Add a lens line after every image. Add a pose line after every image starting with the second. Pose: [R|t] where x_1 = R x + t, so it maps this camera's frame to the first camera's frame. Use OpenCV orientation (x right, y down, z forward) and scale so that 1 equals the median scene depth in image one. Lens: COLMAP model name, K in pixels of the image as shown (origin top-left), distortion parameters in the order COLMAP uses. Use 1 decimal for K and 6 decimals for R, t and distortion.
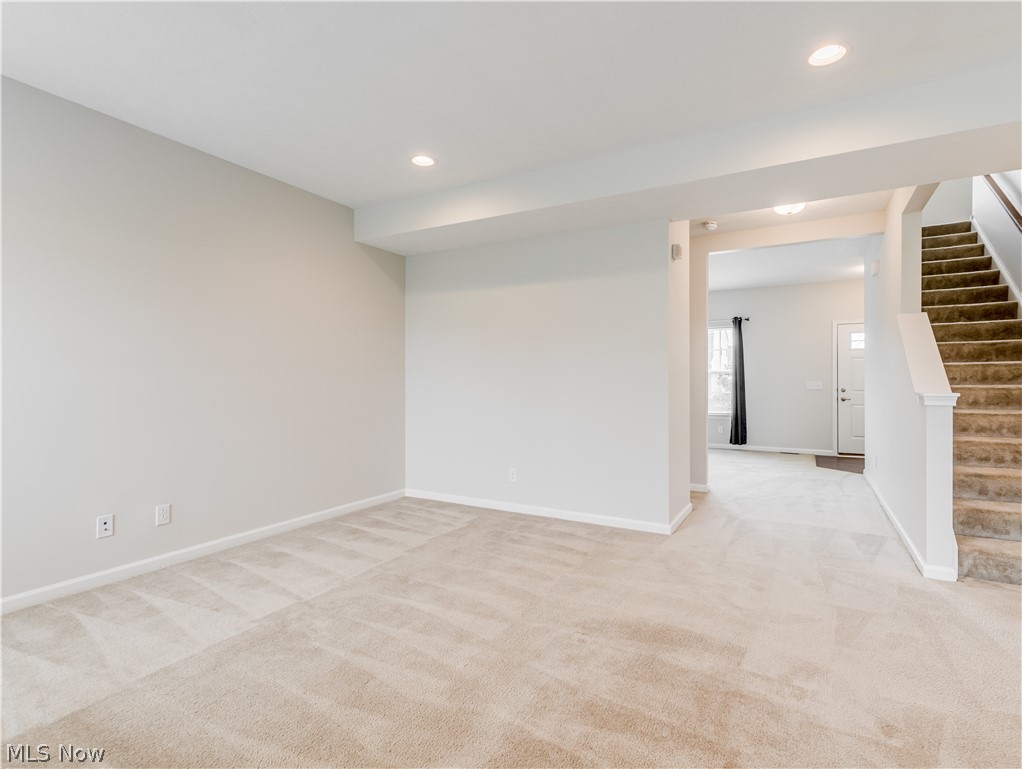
lens RADIAL K [[513.6, 0, 513.3], [0, 513.6, 381.0], [0, 0, 1]] dist [0.000348, -0.003095]
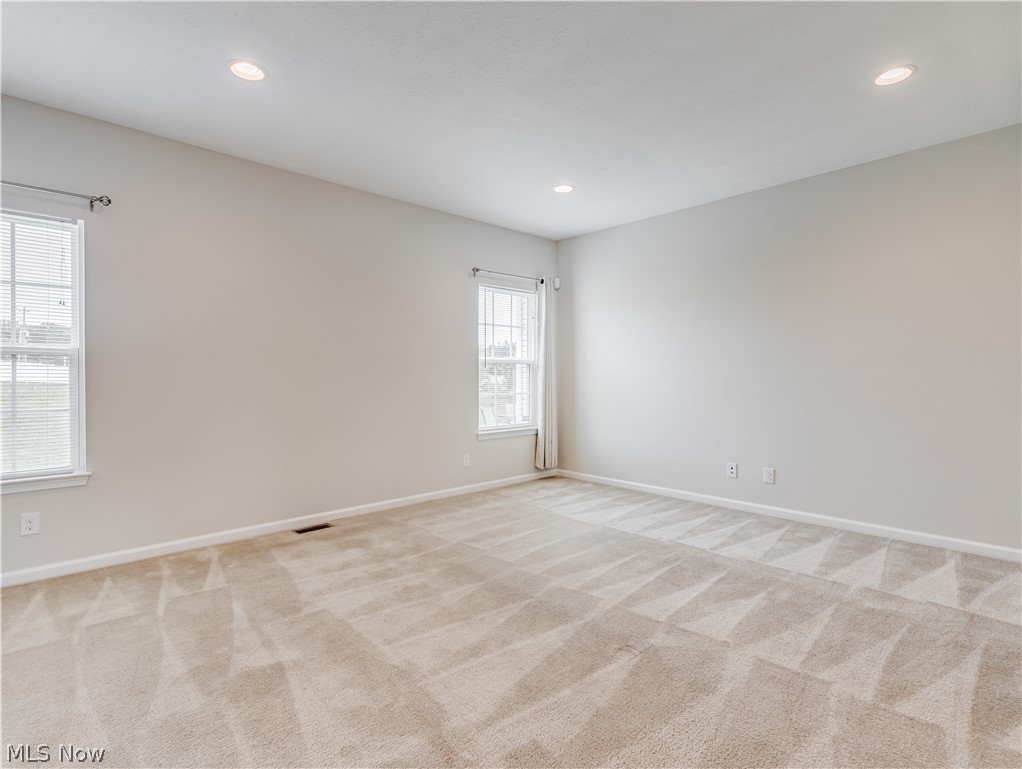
lens RADIAL K [[513.6, 0, 511.7], [0, 513.6, 379.2], [0, 0, 1]] dist [0.000348, -0.003095]
pose [[-0.301513, 0.004494, -0.953451, 0.774724], [-0.004757, 0.999969, 0.006217, 0.011727], [0.953450, 0.006410, -0.301483, 0.792817]]
